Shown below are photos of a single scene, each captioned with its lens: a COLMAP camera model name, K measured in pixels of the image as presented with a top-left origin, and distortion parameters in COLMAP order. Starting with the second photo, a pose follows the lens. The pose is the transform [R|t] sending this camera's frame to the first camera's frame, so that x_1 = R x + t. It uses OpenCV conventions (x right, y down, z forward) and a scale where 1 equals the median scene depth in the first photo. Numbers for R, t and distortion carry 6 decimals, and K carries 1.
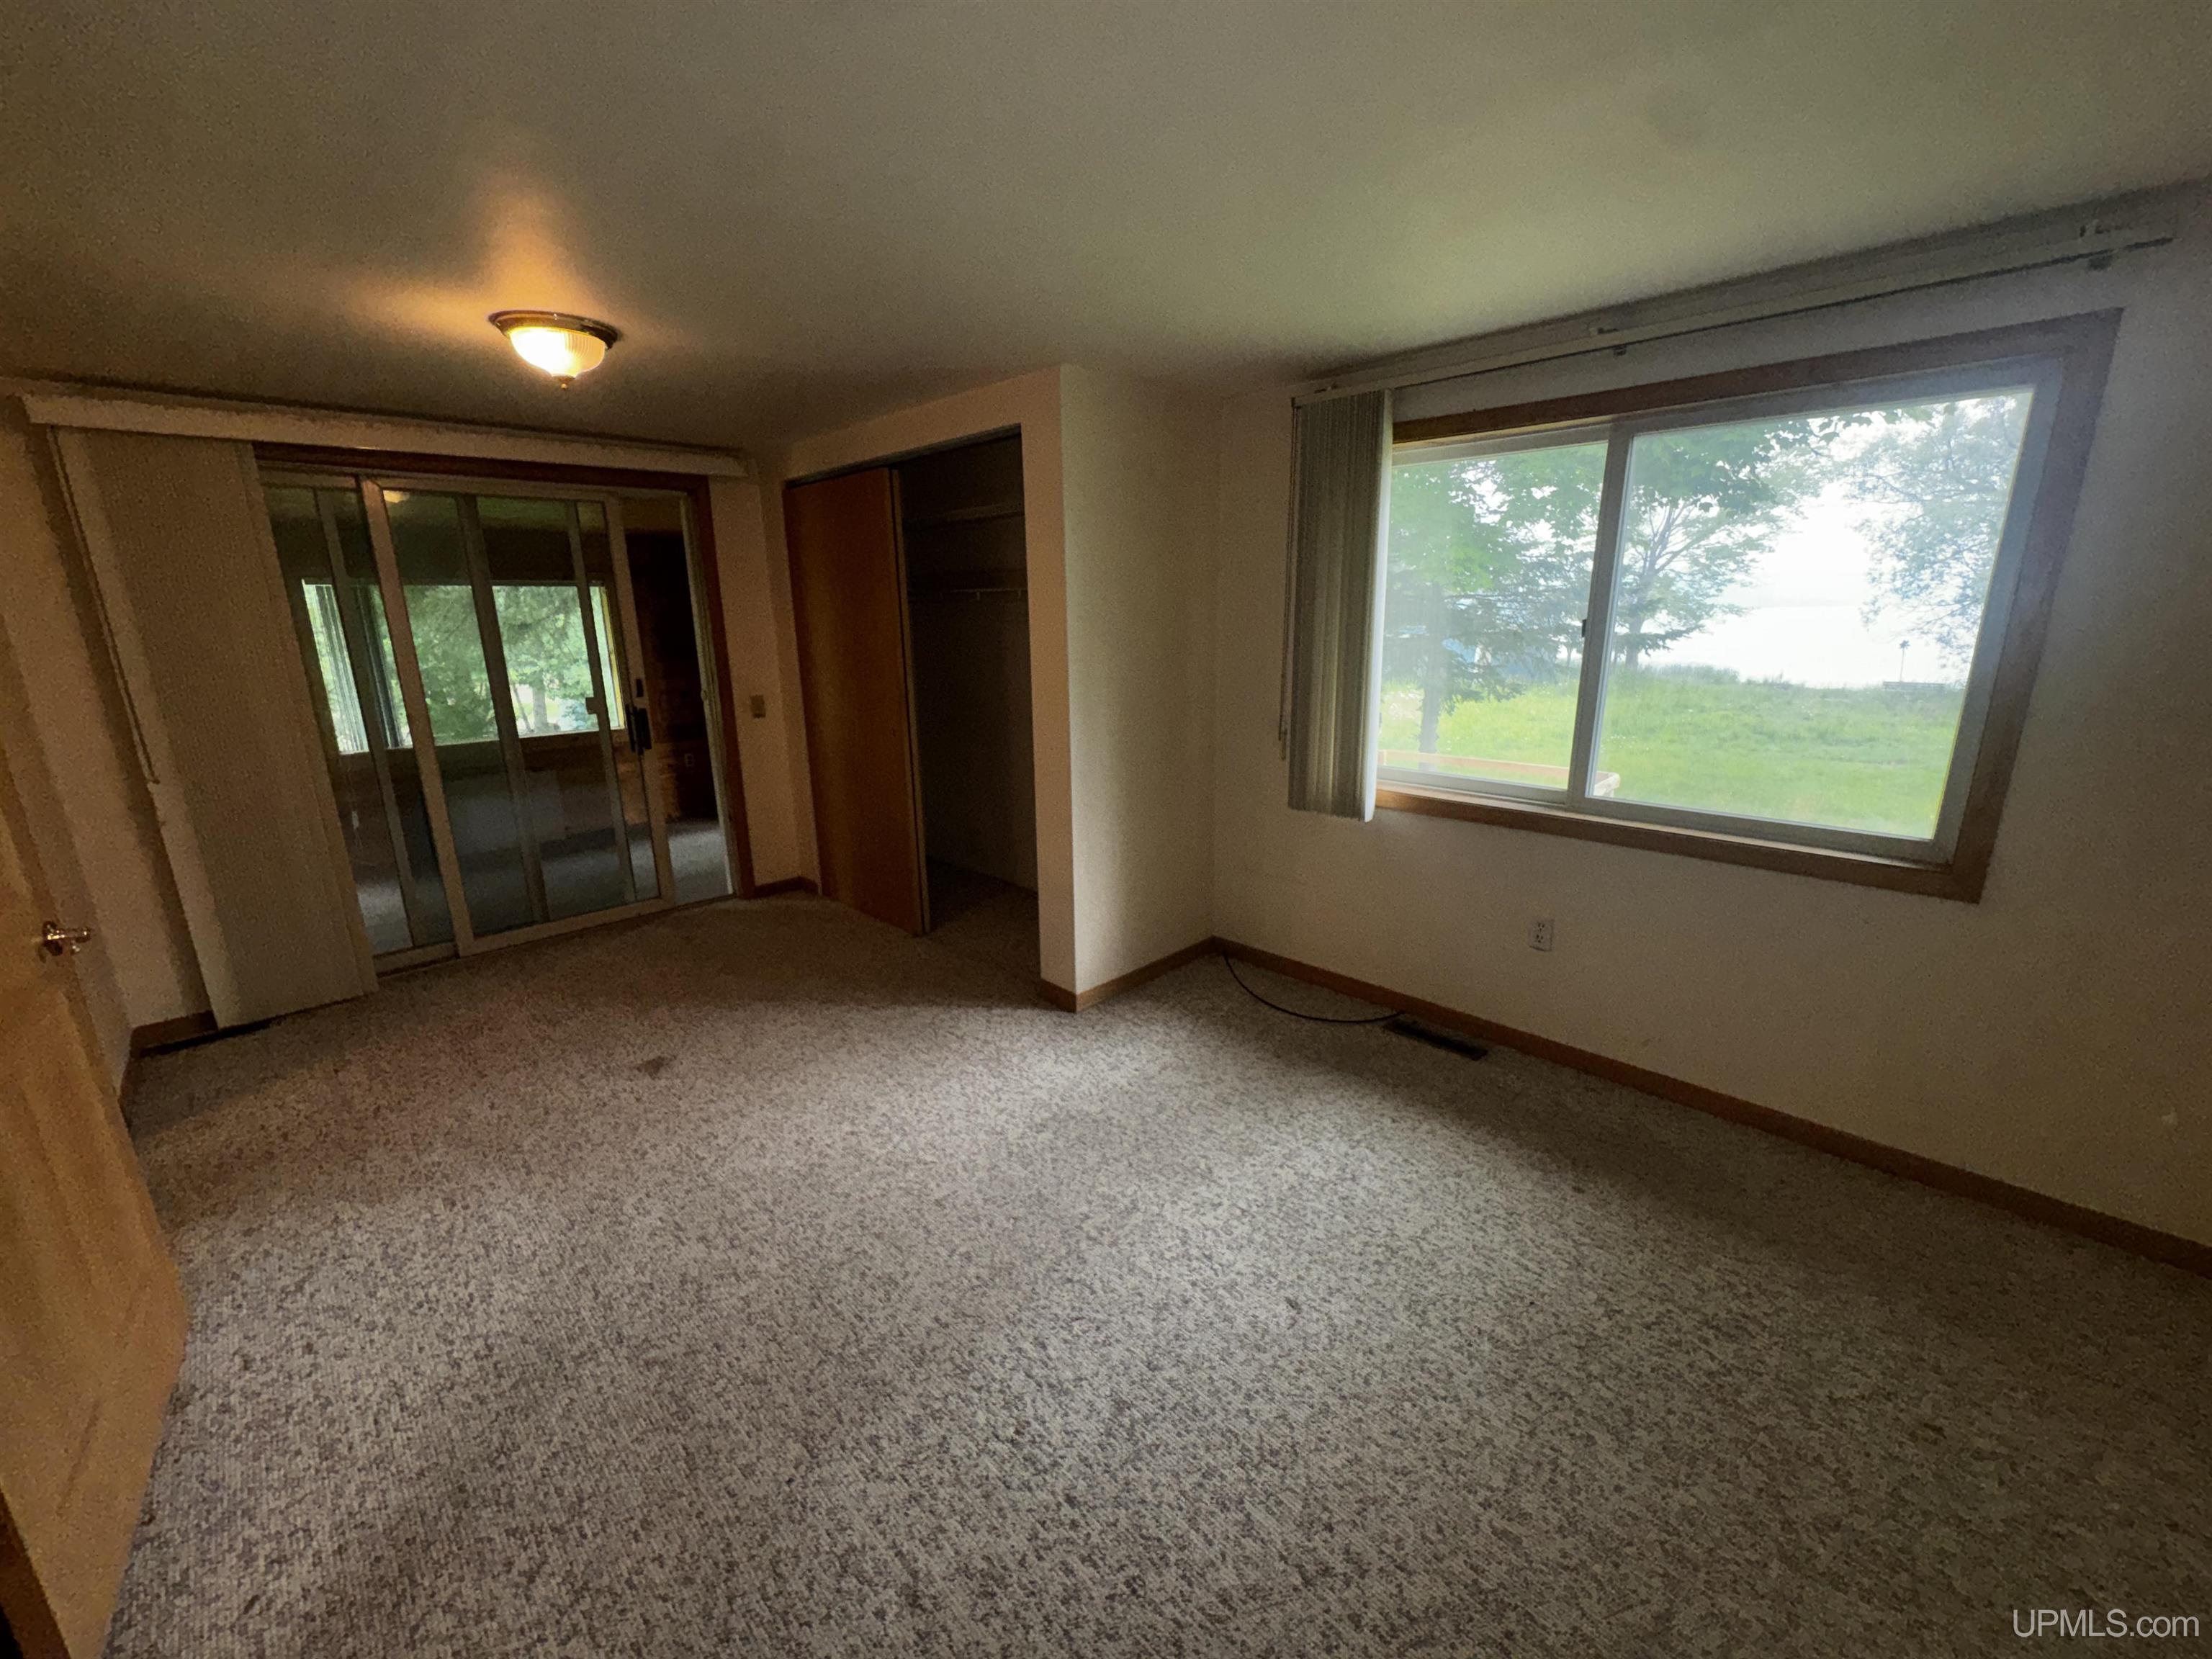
lens RADIAL K [[879.5, 0, 1110.2], [0, 879.5, 830.2], [0, 0, 1]] dist [-0.004150, 0.000256]
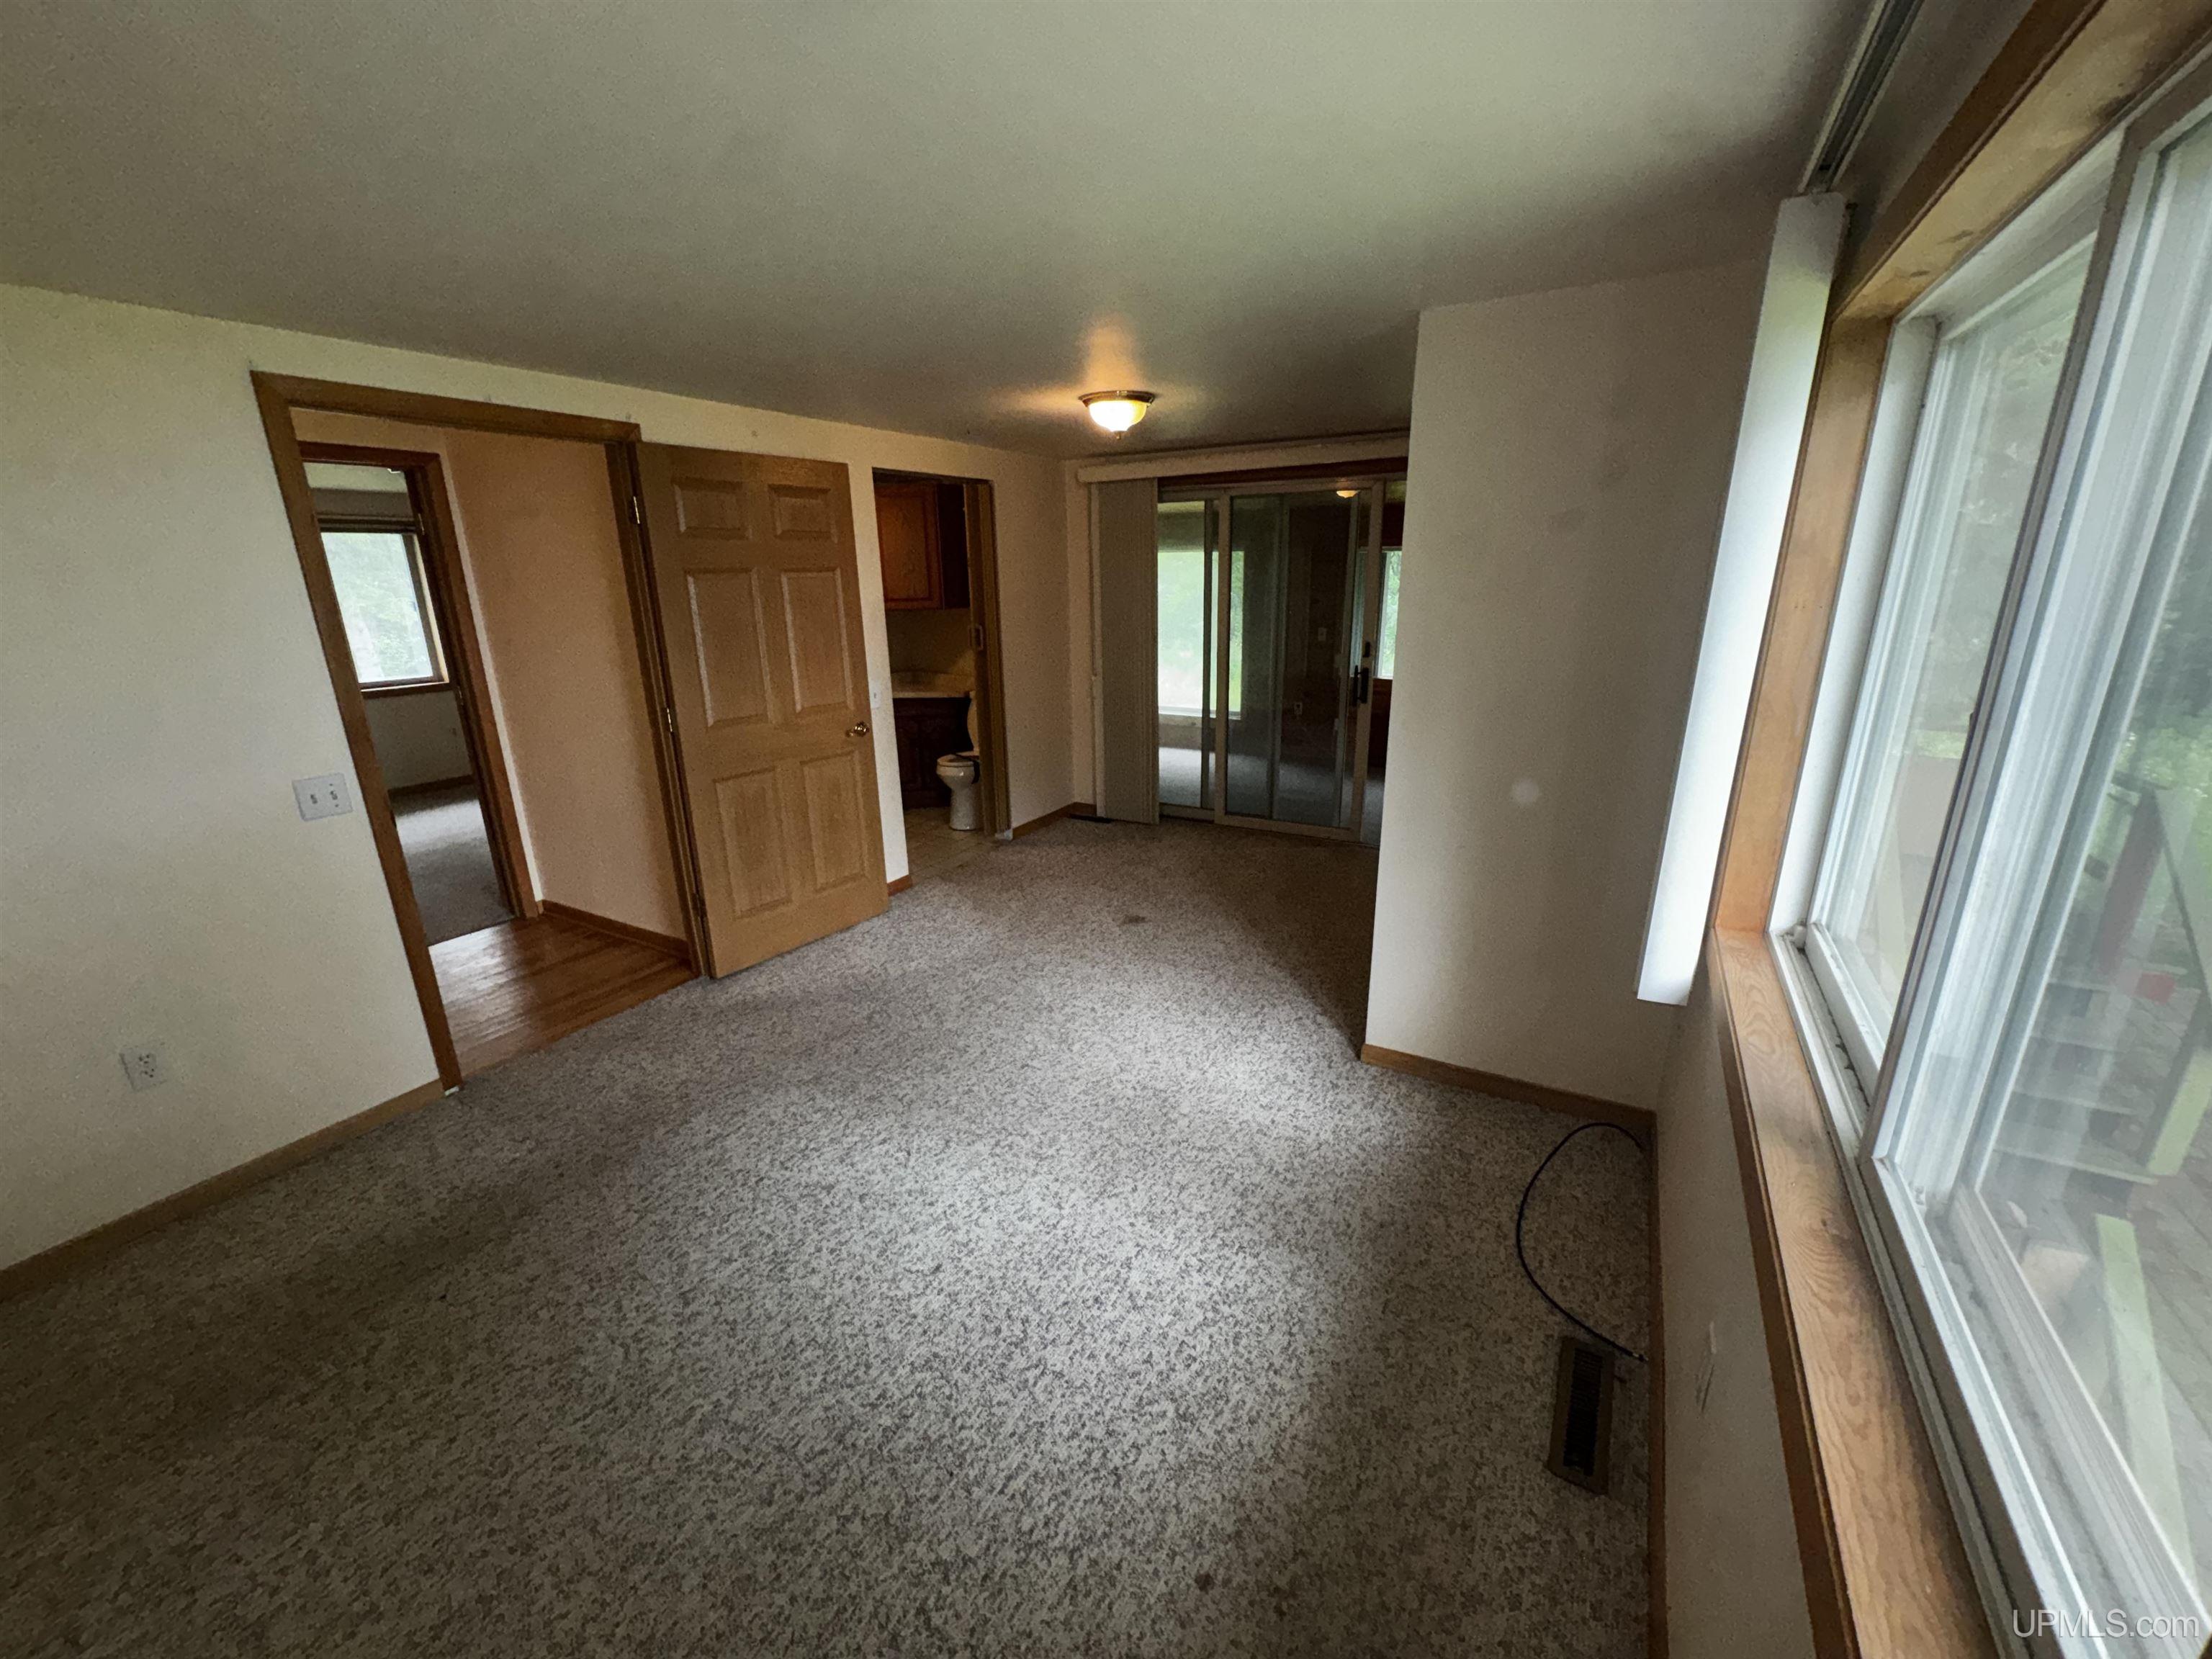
lens RADIAL K [[879.5, 0, 1106.7], [0, 879.5, 820.9], [0, 0, 1]] dist [-0.004150, 0.000256]
pose [[0.271863, 0.275439, -0.922076, 0.970992], [-0.226943, 0.949490, 0.216716, -0.236592], [0.935194, 0.150342, 0.320640, 0.668064]]
